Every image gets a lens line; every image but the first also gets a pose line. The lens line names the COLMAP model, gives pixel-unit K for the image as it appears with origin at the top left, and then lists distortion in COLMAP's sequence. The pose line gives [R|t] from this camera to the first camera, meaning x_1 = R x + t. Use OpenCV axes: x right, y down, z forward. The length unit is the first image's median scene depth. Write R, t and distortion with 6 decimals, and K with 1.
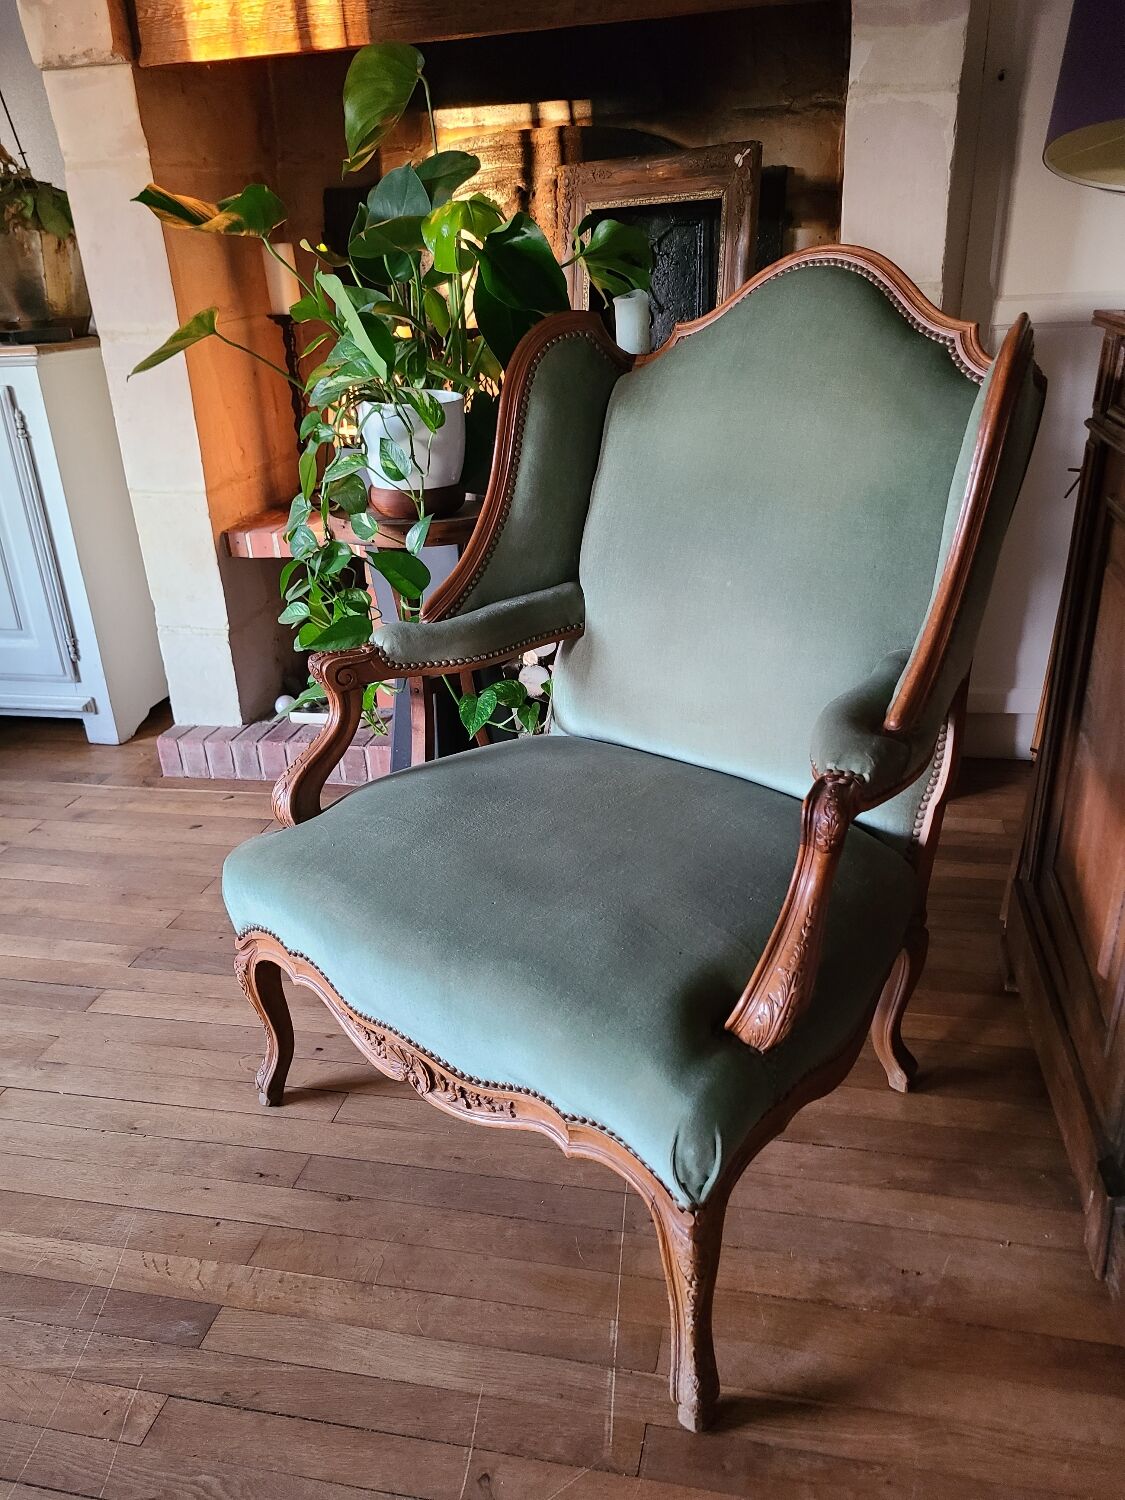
lens RADIAL K [[1127.7, 0, 609.8], [0, 1127.7, 750.5], [0, 0, 1]] dist [0.053803, -0.053727]
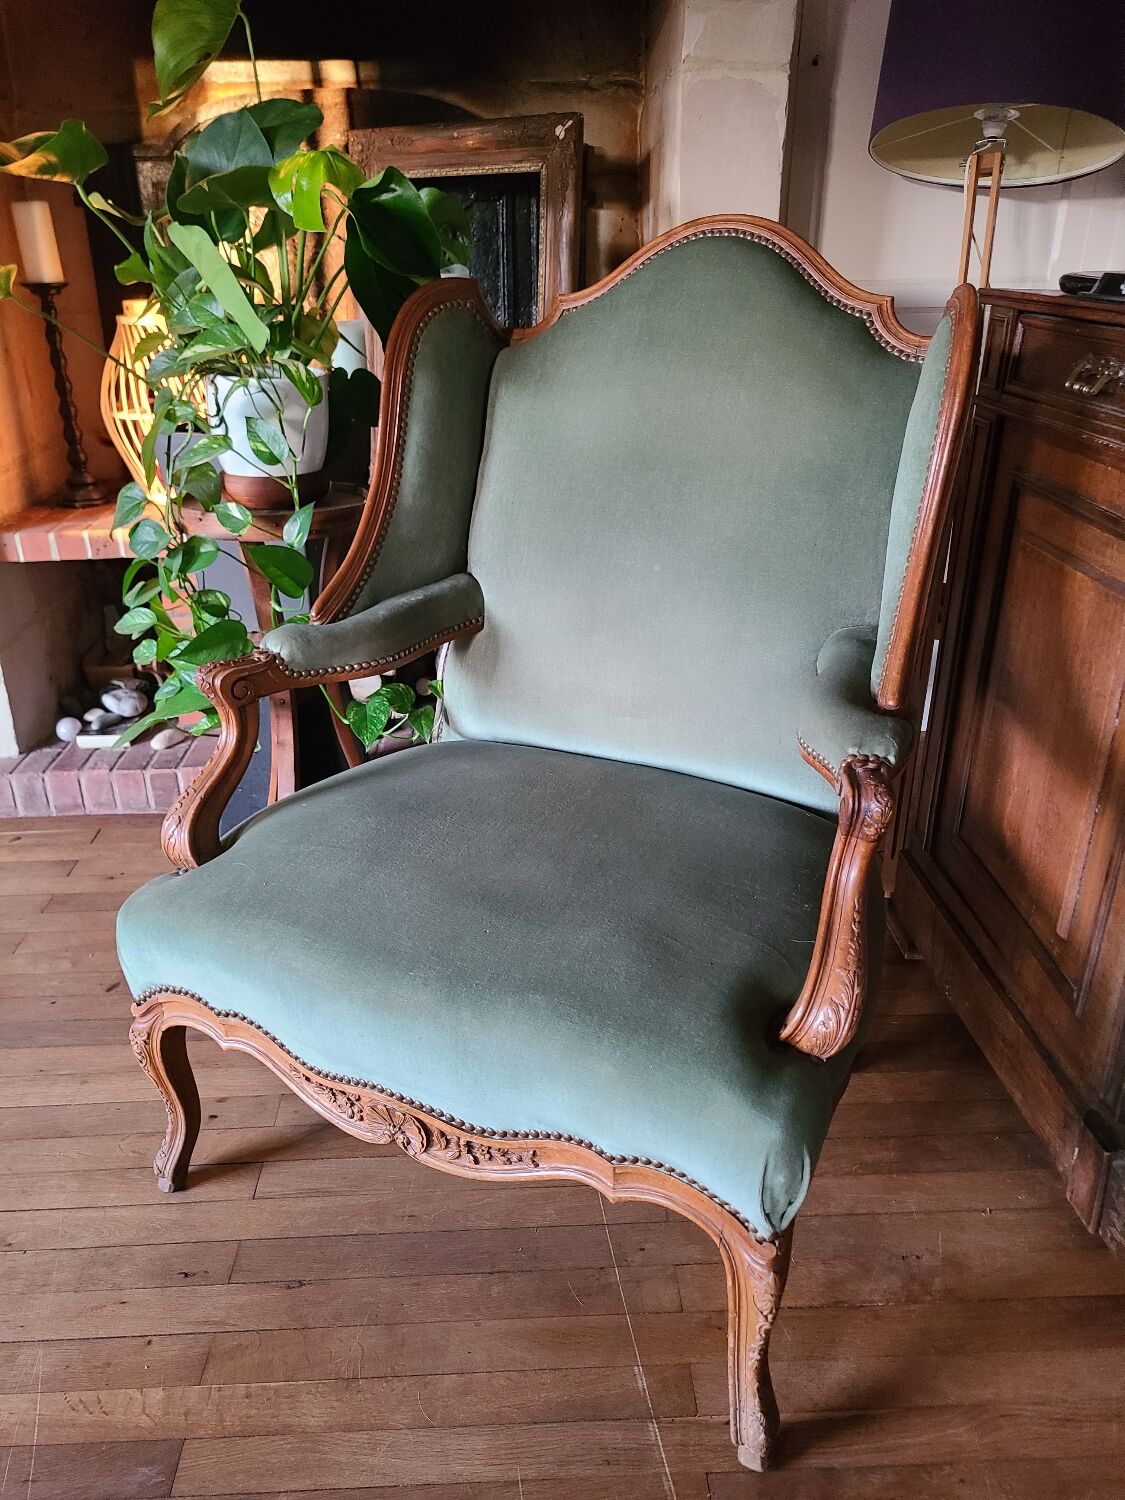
lens RADIAL K [[1121.3, 0, 582.8], [0, 1121.3, 749.2], [0, 0, 1]] dist [0.056149, -0.055333]
pose [[0.970678, -0.071494, 0.229508, -0.173319], [0.070658, 0.997430, 0.011870, -0.010682], [-0.229767, 0.004695, 0.973234, 0.090371]]
